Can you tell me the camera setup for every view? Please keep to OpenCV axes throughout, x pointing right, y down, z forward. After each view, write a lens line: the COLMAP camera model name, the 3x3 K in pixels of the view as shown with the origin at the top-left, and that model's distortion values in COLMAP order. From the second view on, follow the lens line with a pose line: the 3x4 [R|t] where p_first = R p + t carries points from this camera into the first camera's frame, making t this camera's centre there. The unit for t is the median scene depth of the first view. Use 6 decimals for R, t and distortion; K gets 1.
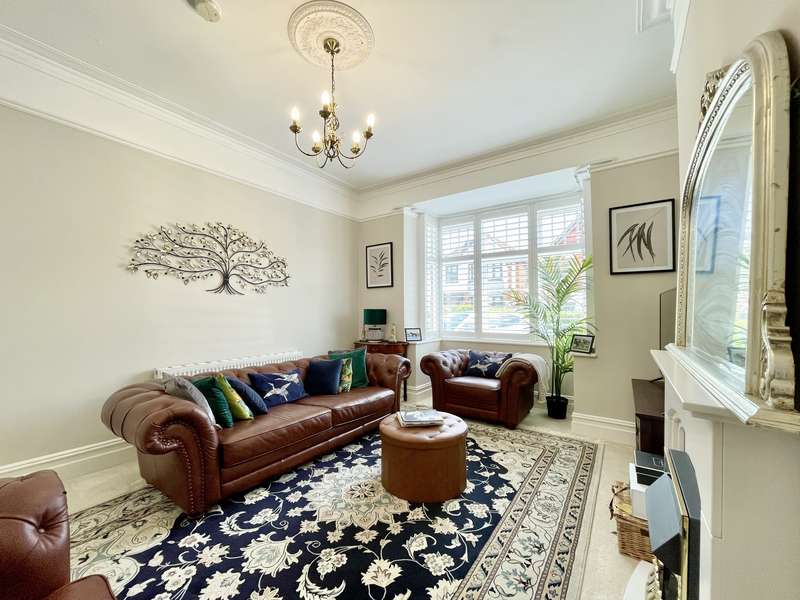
lens RADIAL K [[323.3, 0, 399.1], [0, 323.3, 310.7], [0, 0, 1]] dist [0.008591, -0.000811]
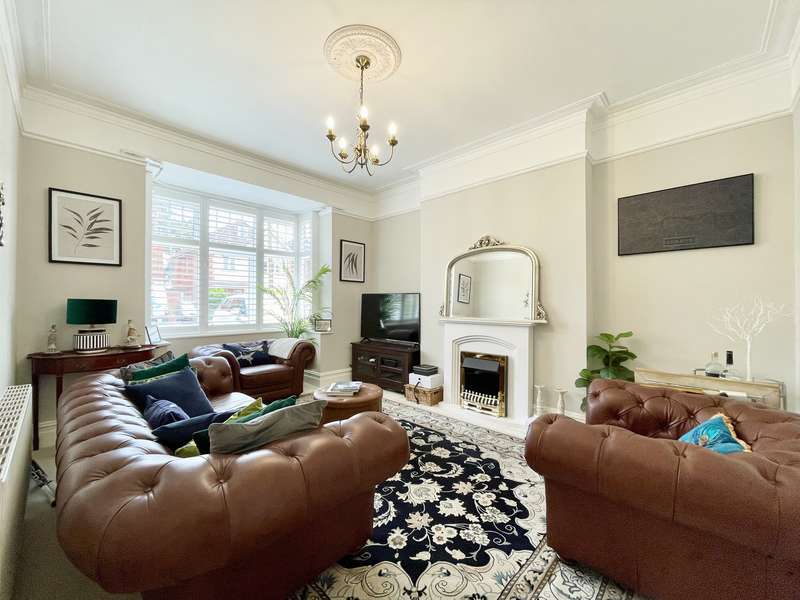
lens RADIAL K [[323.3, 0, 400.0], [0, 323.3, 303.2], [0, 0, 1]] dist [0.008591, -0.000811]
pose [[0.138225, 0.005312, 0.990387, -1.546866], [0.002686, 0.999980, -0.005738, 0.020732], [-0.990397, 0.003453, 0.138208, 0.842900]]
